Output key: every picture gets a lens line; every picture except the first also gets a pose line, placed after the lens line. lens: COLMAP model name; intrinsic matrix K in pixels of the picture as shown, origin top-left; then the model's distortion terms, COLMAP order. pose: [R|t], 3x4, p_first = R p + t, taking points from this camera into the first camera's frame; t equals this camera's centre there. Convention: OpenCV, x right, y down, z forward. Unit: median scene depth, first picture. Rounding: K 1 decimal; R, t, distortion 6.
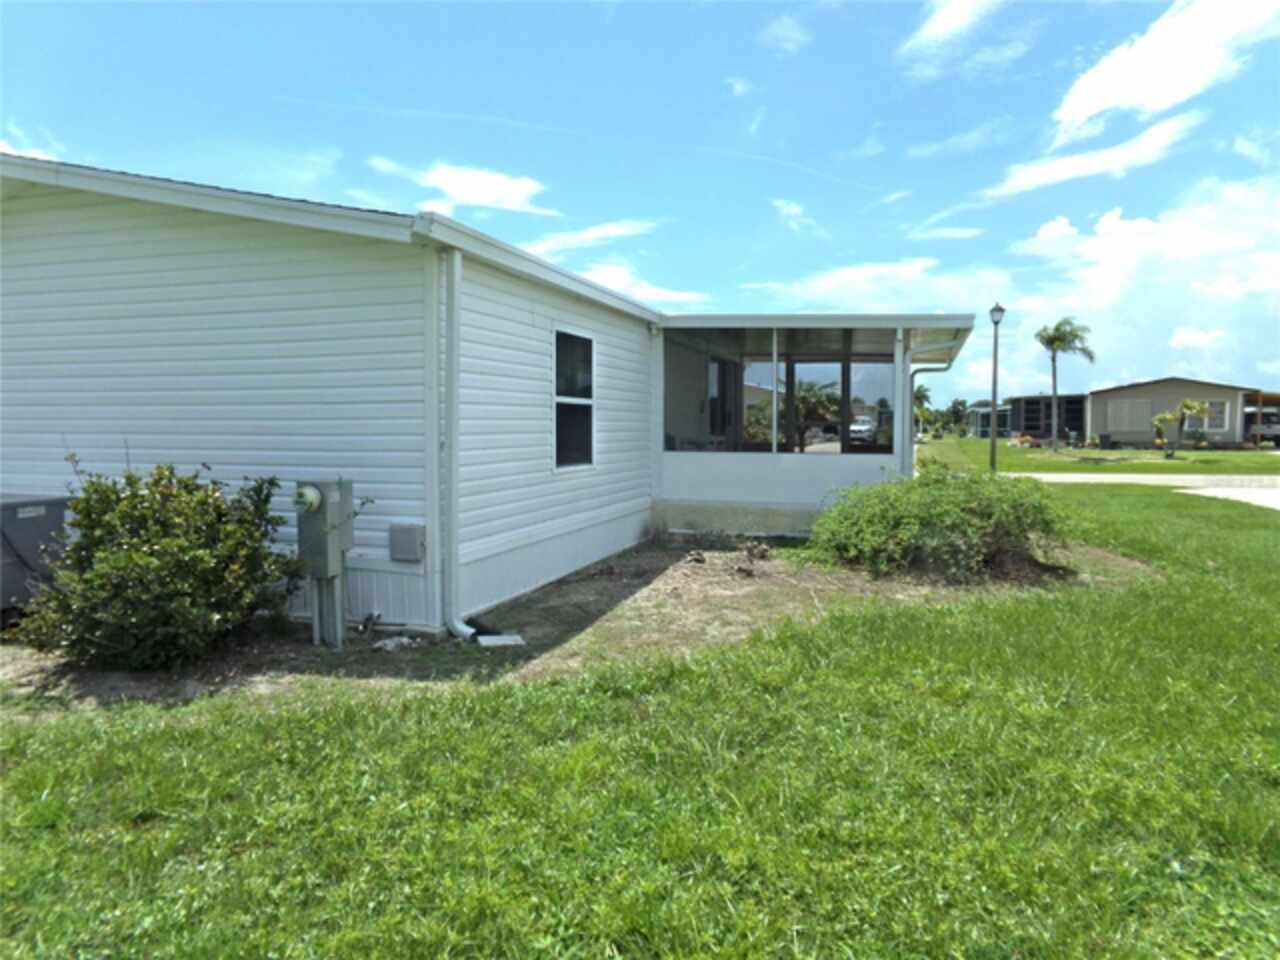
lens RADIAL K [[848.5, 0, 640.0], [0, 848.5, 480.0], [0, 0, 1]] dist [-0.004626, 0.001999]
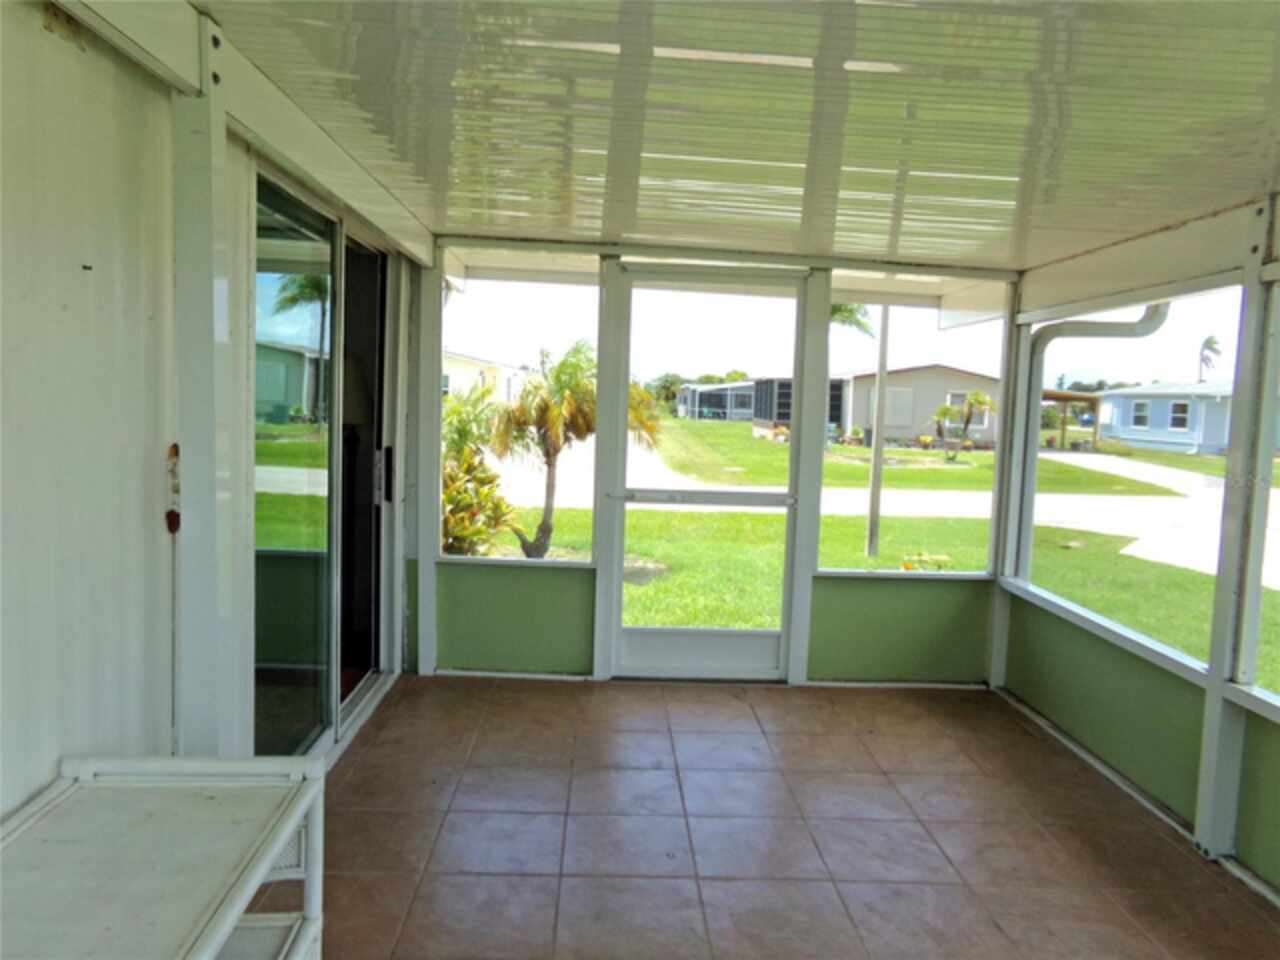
lens RADIAL K [[848.5, 0, 640.0], [0, 848.5, 480.0], [0, 0, 1]] dist [-0.004626, 0.001999]
pose [[0.930980, -0.004460, 0.365044, 0.033688], [-0.010659, 0.999167, 0.039392, -0.033279], [-0.364915, -0.040564, 0.930157, 0.302550]]
